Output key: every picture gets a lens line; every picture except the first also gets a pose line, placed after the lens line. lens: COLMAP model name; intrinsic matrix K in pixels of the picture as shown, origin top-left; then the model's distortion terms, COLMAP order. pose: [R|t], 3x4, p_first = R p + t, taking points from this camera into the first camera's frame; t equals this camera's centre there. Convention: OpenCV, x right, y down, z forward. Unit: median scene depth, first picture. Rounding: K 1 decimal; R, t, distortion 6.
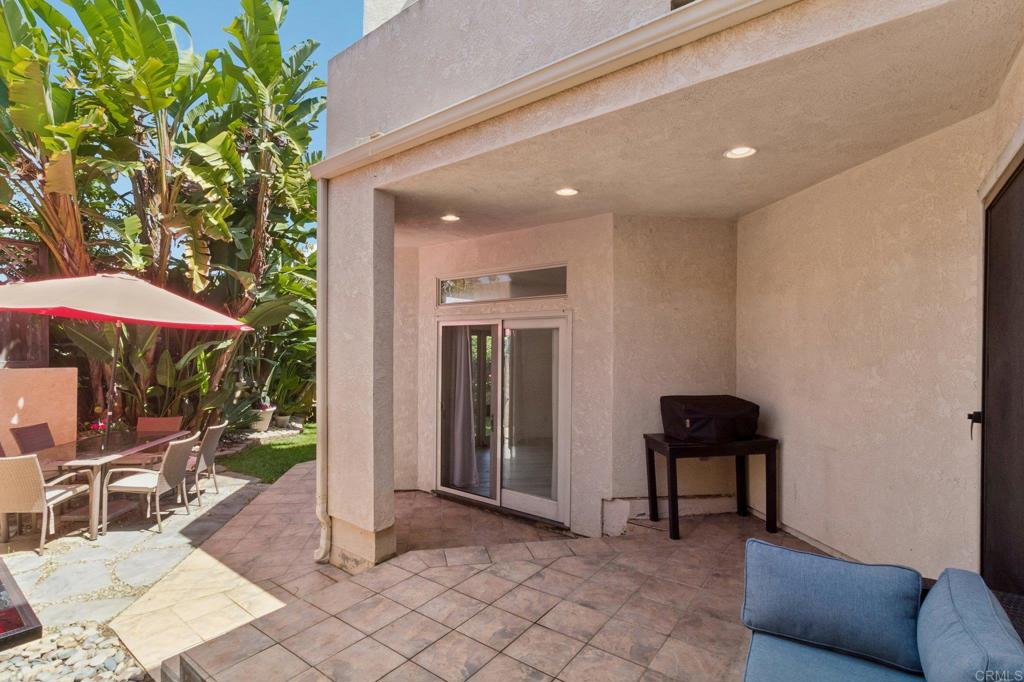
lens RADIAL K [[484.4, 0, 508.0], [0, 484.4, 351.3], [0, 0, 1]] dist [-0.000907, -0.000175]
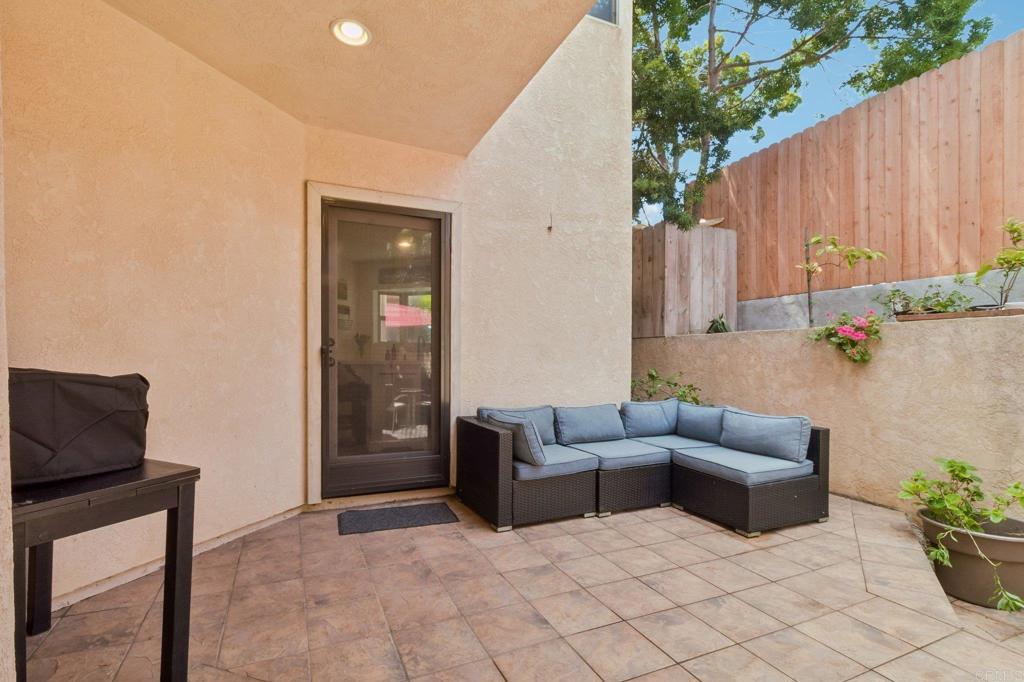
lens RADIAL K [[484.4, 0, 508.0], [0, 484.4, 351.3], [0, 0, 1]] dist [-0.000907, -0.000175]
pose [[-0.873174, -0.006213, 0.487369, -0.156066], [-0.009653, 0.999943, -0.004547, 0.125067], [-0.487313, -0.008675, -0.873184, 1.736779]]
